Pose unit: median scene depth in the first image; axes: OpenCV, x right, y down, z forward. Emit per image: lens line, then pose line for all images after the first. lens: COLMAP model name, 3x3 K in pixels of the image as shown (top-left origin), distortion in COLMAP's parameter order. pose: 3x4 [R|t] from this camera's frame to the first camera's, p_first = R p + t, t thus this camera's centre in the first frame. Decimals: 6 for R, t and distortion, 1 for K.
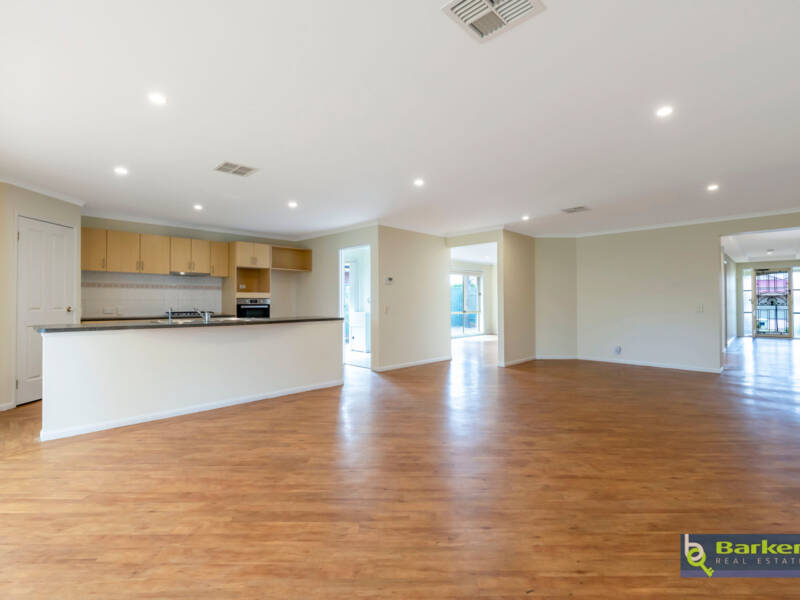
lens RADIAL K [[390.7, 0, 397.1], [0, 390.7, 300.0], [0, 0, 1]] dist [0.003978, -0.000957]
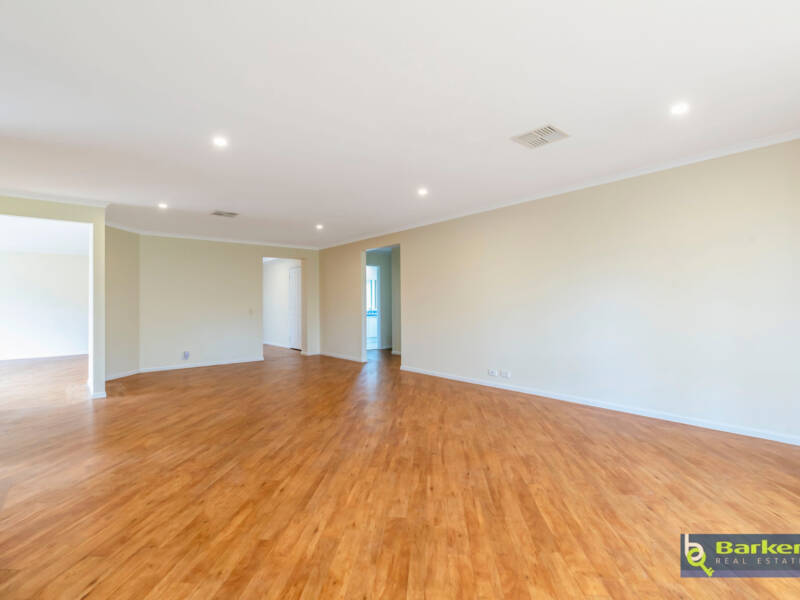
lens RADIAL K [[390.7, 0, 398.8], [0, 390.7, 303.5], [0, 0, 1]] dist [0.003978, -0.000957]
pose [[0.077076, 0.003713, 0.997018, -1.305616], [0.004512, 0.999982, -0.004073, 0.009149], [-0.997015, 0.004813, 0.077058, 1.264478]]
